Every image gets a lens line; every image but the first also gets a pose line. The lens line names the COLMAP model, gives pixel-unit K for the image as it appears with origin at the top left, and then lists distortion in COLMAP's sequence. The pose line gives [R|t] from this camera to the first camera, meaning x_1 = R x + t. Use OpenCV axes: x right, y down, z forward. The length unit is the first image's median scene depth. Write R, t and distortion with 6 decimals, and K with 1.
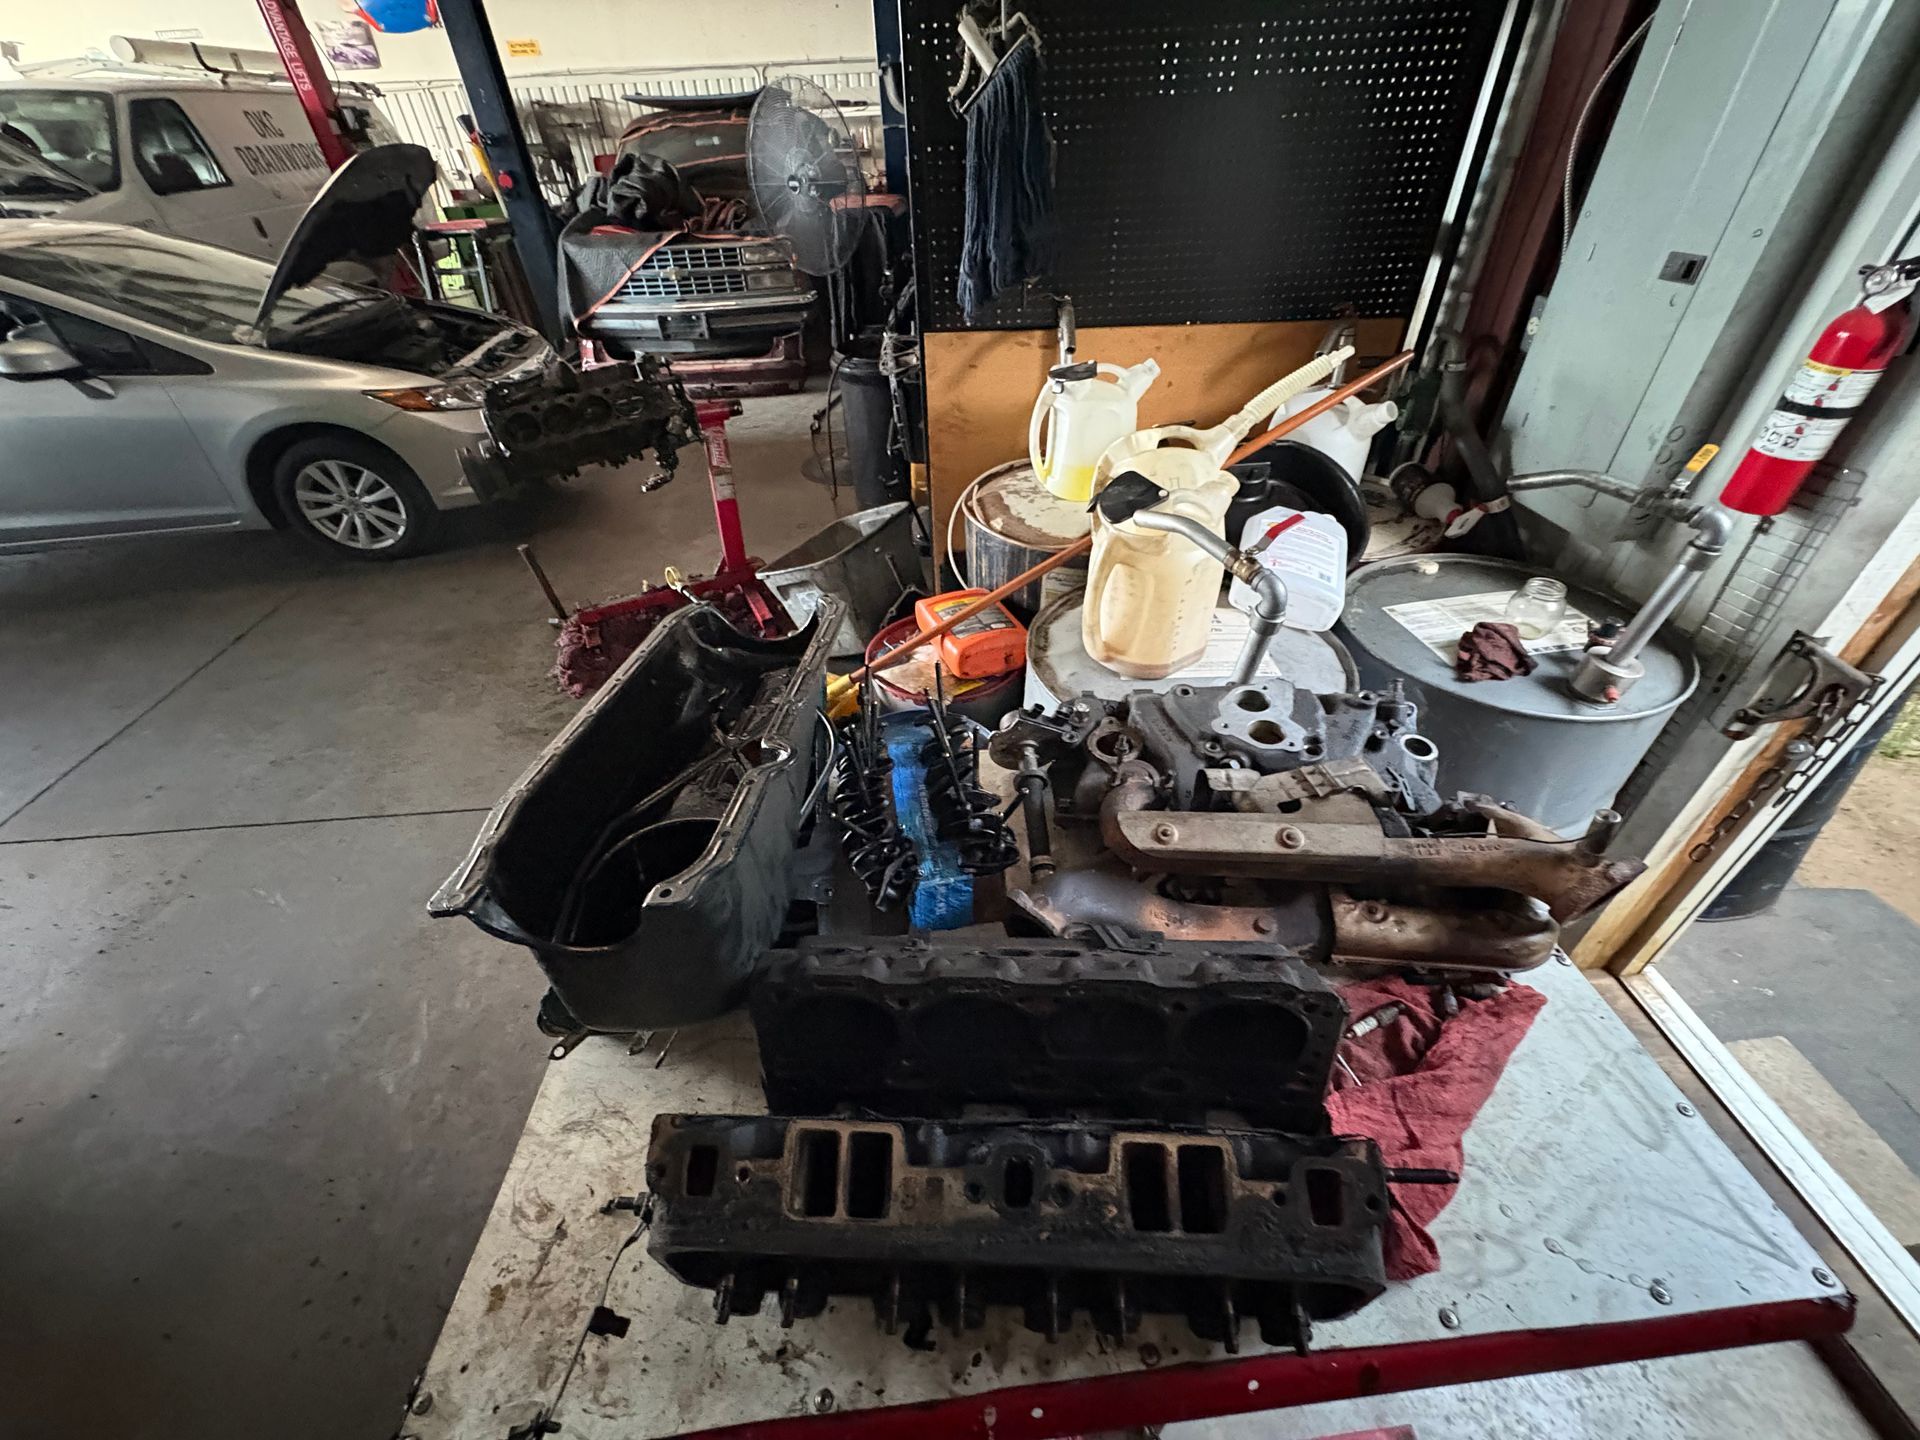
lens RADIAL K [[774.1, 0, 960.0], [0, 774.1, 720.0], [0, 0, 1]] dist [-0.001214, -0.000312]
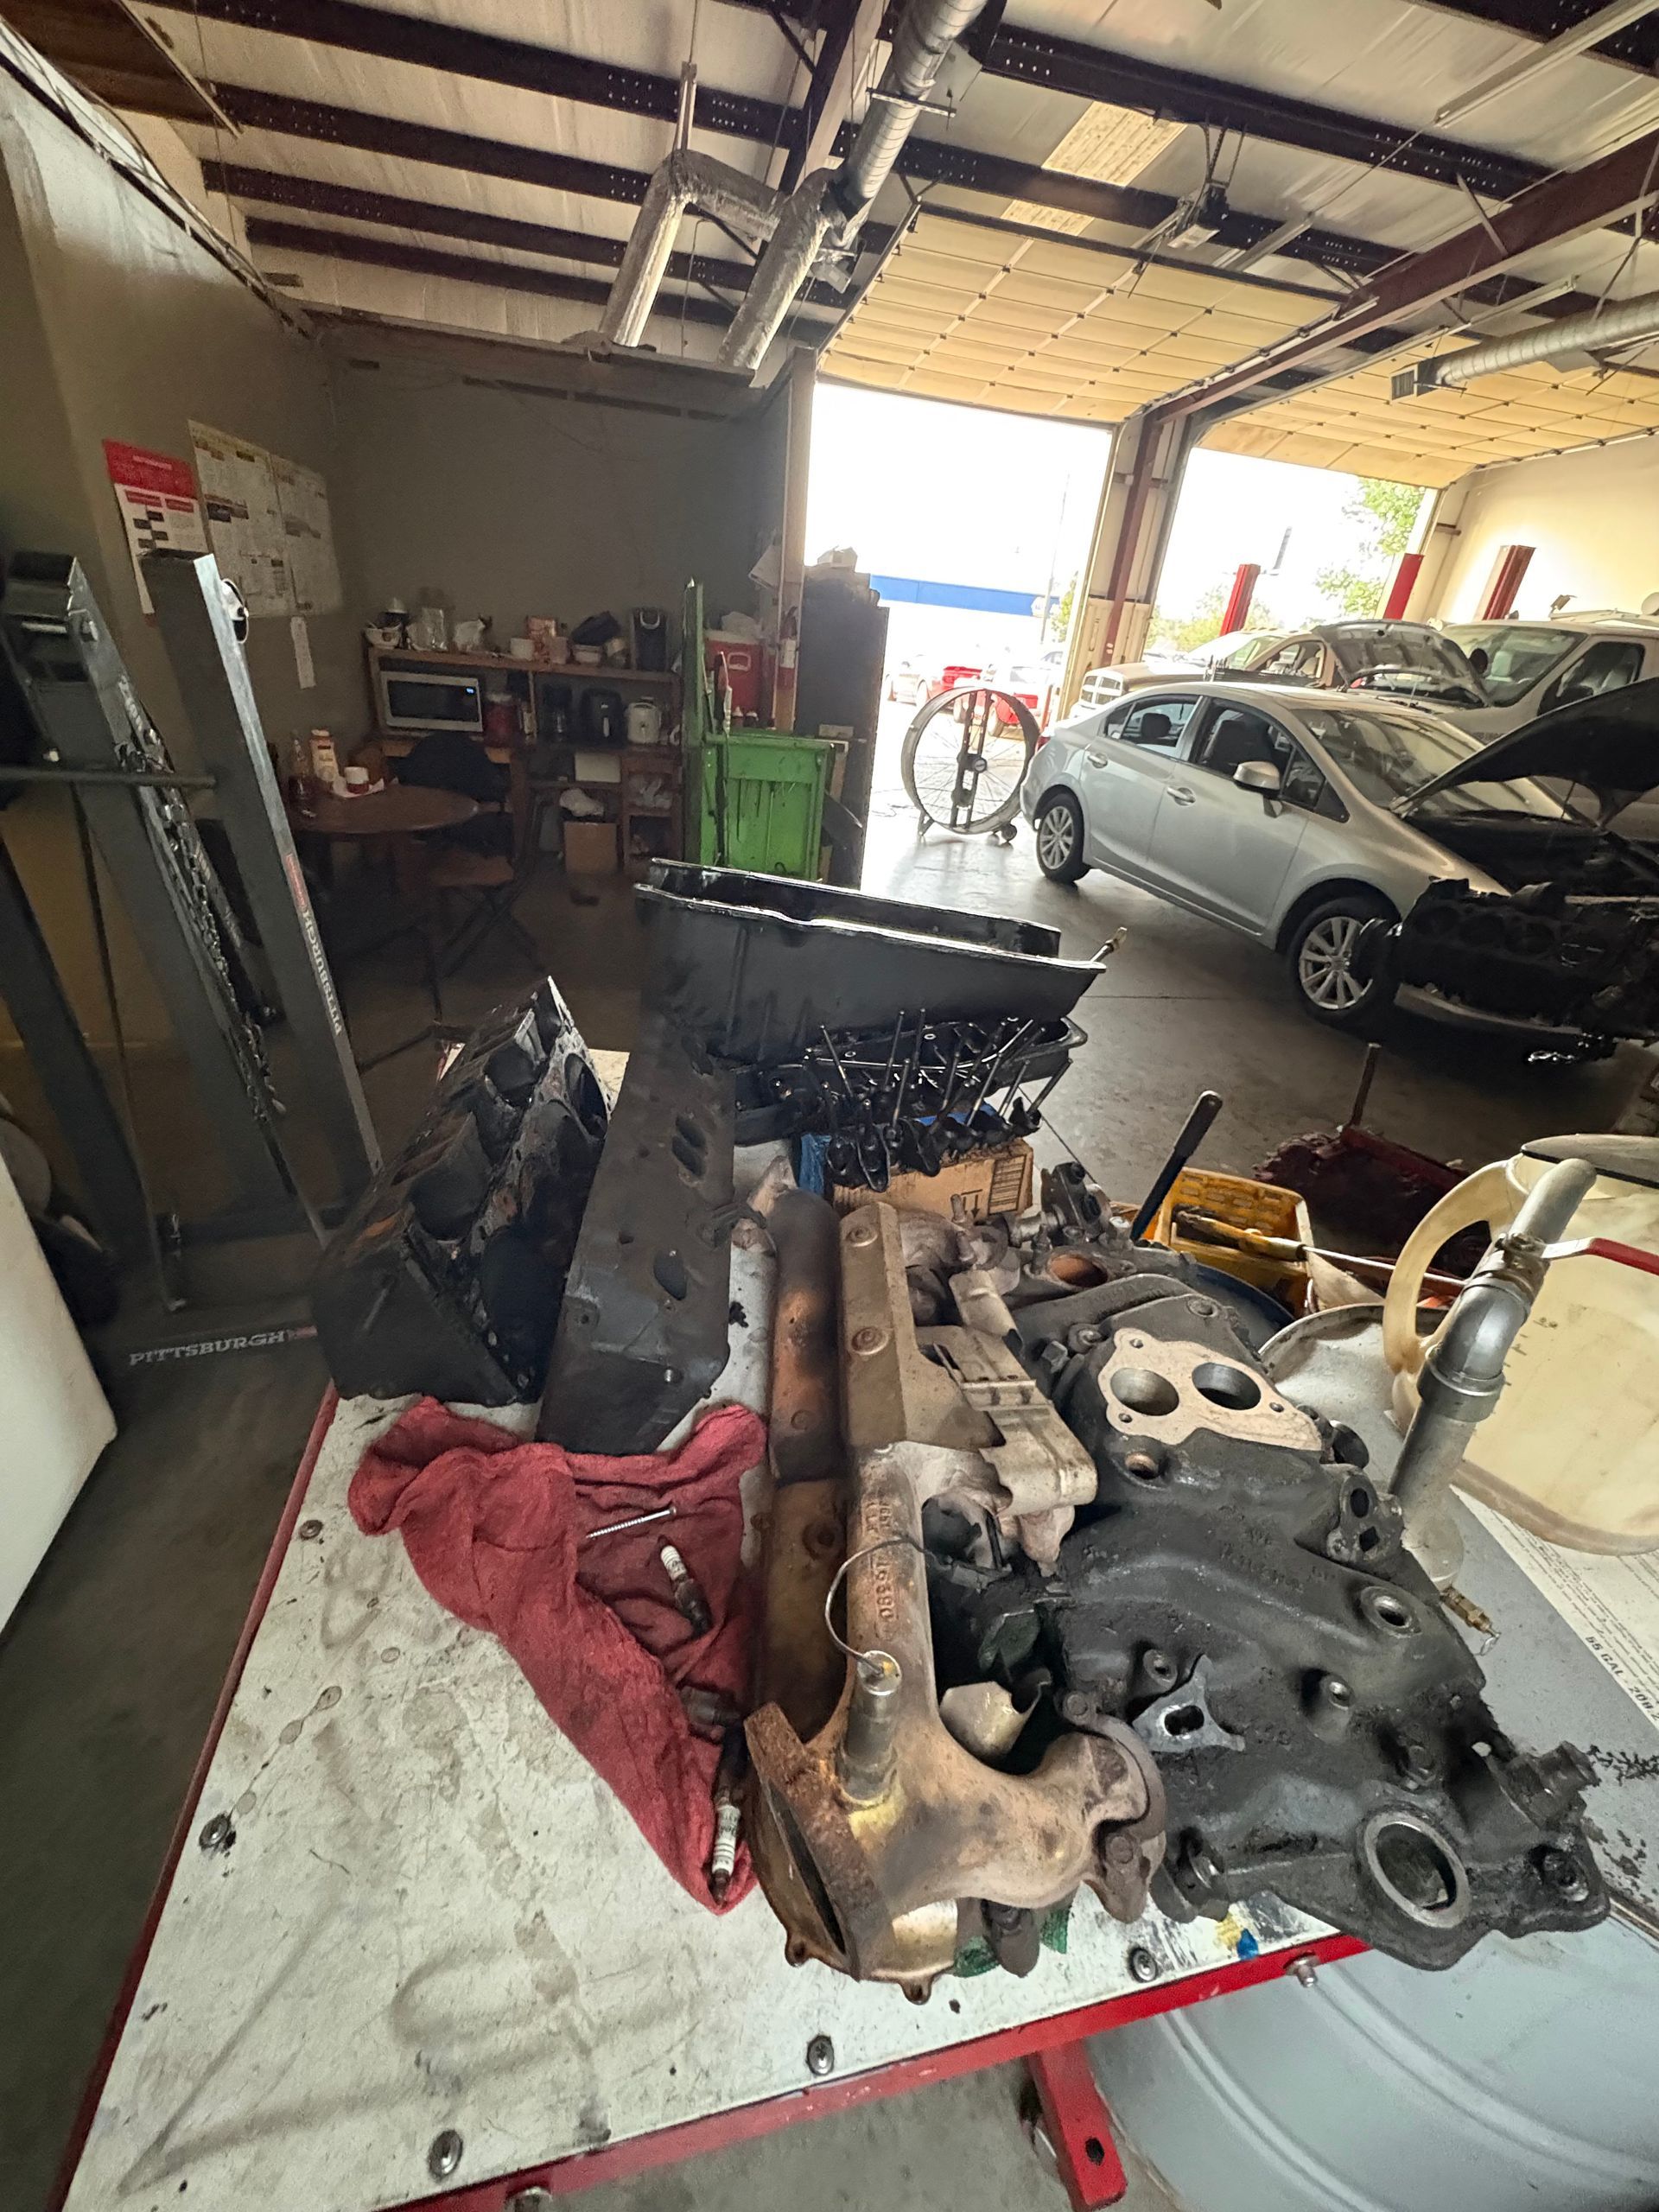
lens RADIAL K [[891.8, 0, 829.5], [0, 891.8, 1106.0], [0, 0, 1]] dist [-0.001214, -0.000312]
pose [[0.120241, 0.510296, -0.851552, 0.235548], [-0.688945, 0.660486, 0.298518, -0.045863], [0.714771, 0.550778, 0.430983, 0.127590]]
